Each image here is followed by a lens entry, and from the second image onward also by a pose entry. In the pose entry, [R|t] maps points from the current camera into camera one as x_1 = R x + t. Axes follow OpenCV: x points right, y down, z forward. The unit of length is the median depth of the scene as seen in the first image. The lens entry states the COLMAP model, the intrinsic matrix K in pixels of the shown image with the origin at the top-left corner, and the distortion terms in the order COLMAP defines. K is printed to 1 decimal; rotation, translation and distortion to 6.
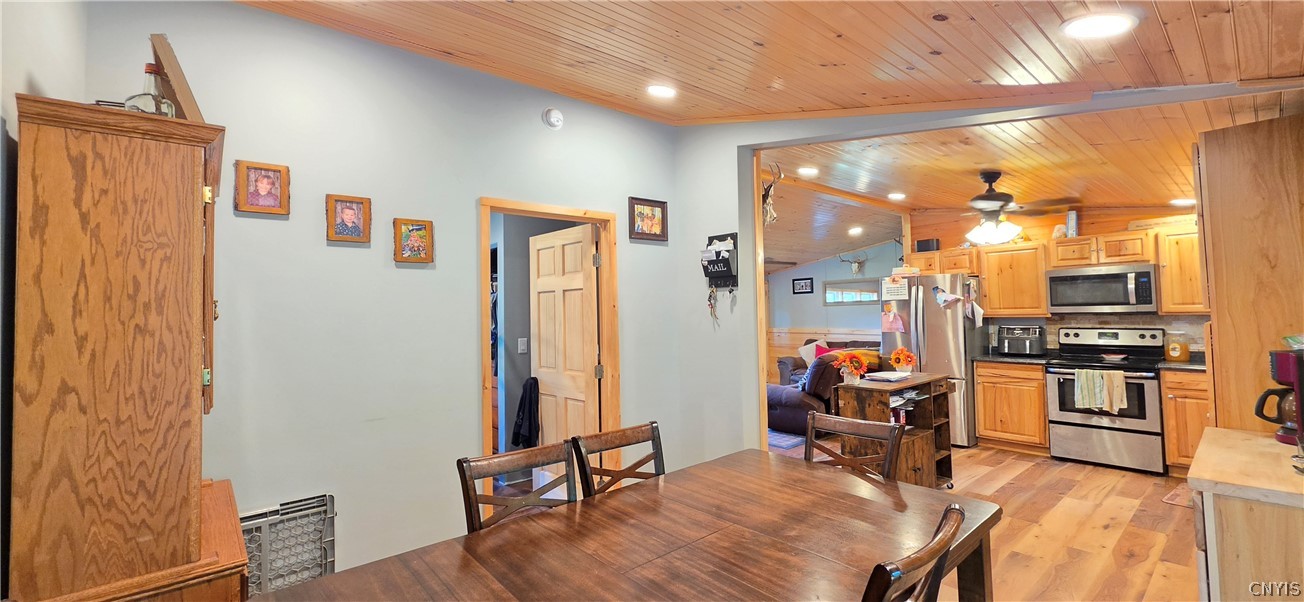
lens RADIAL K [[523.1, 0, 649.9], [0, 523.1, 291.3], [0, 0, 1]] dist [-0.001832, 0.000278]
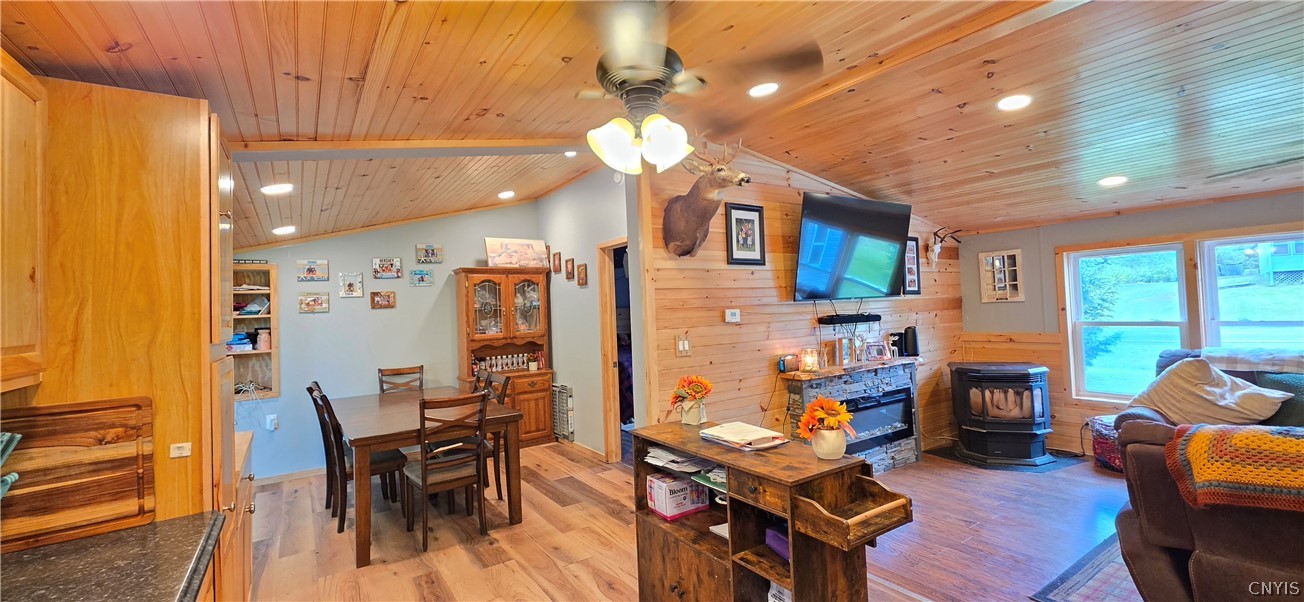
lens RADIAL K [[523.1, 0, 649.9], [0, 523.1, 291.3], [0, 0, 1]] dist [-0.001832, 0.000278]
pose [[-0.110447, -0.006626, -0.993860, 0.791738], [0.082039, 0.996504, -0.015761, 0.010494], [0.990490, -0.083276, -0.109518, 0.766829]]
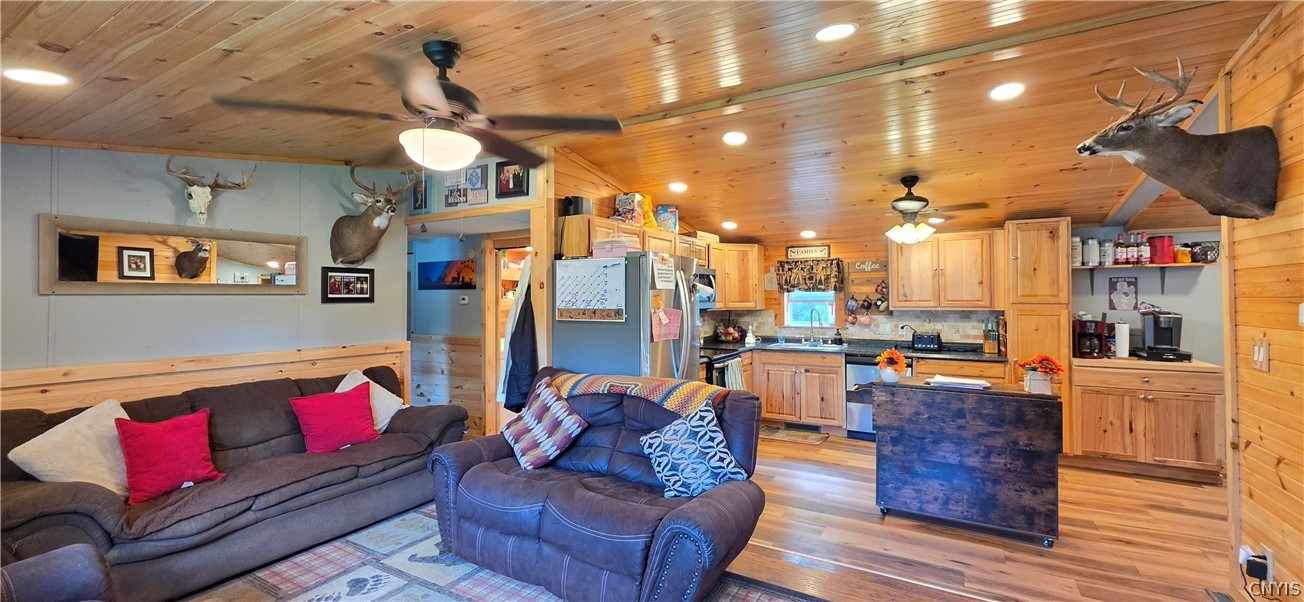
lens RADIAL K [[523.1, 0, 649.9], [0, 523.1, 291.3], [0, 0, 1]] dist [-0.001832, 0.000278]
pose [[-0.333731, 0.036096, 0.941977, -0.133584], [-0.027541, 0.998467, -0.048018, 0.055756], [-0.942266, -0.041968, -0.332225, 1.370200]]
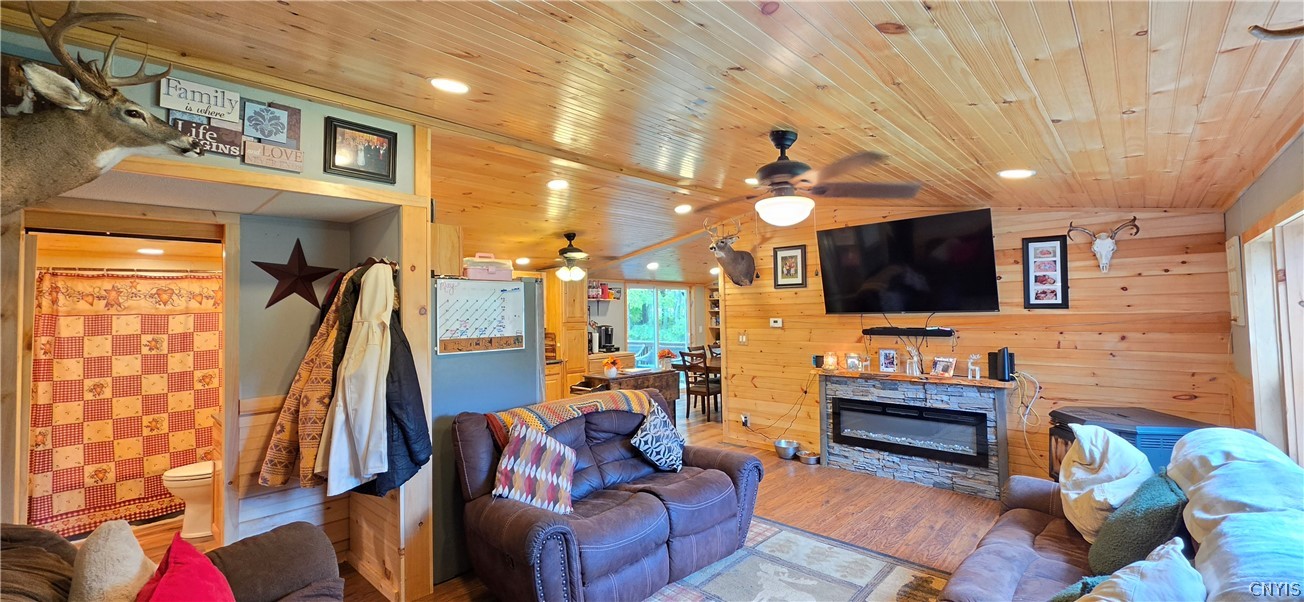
lens RADIAL K [[523.1, 0, 649.9], [0, 523.1, 291.3], [0, 0, 1]] dist [-0.001832, 0.000278]
pose [[-0.992462, 0.035169, -0.117396, 0.447104], [0.044370, 0.996066, -0.076705, 0.048828], [0.114236, -0.081336, -0.990118, 1.854060]]
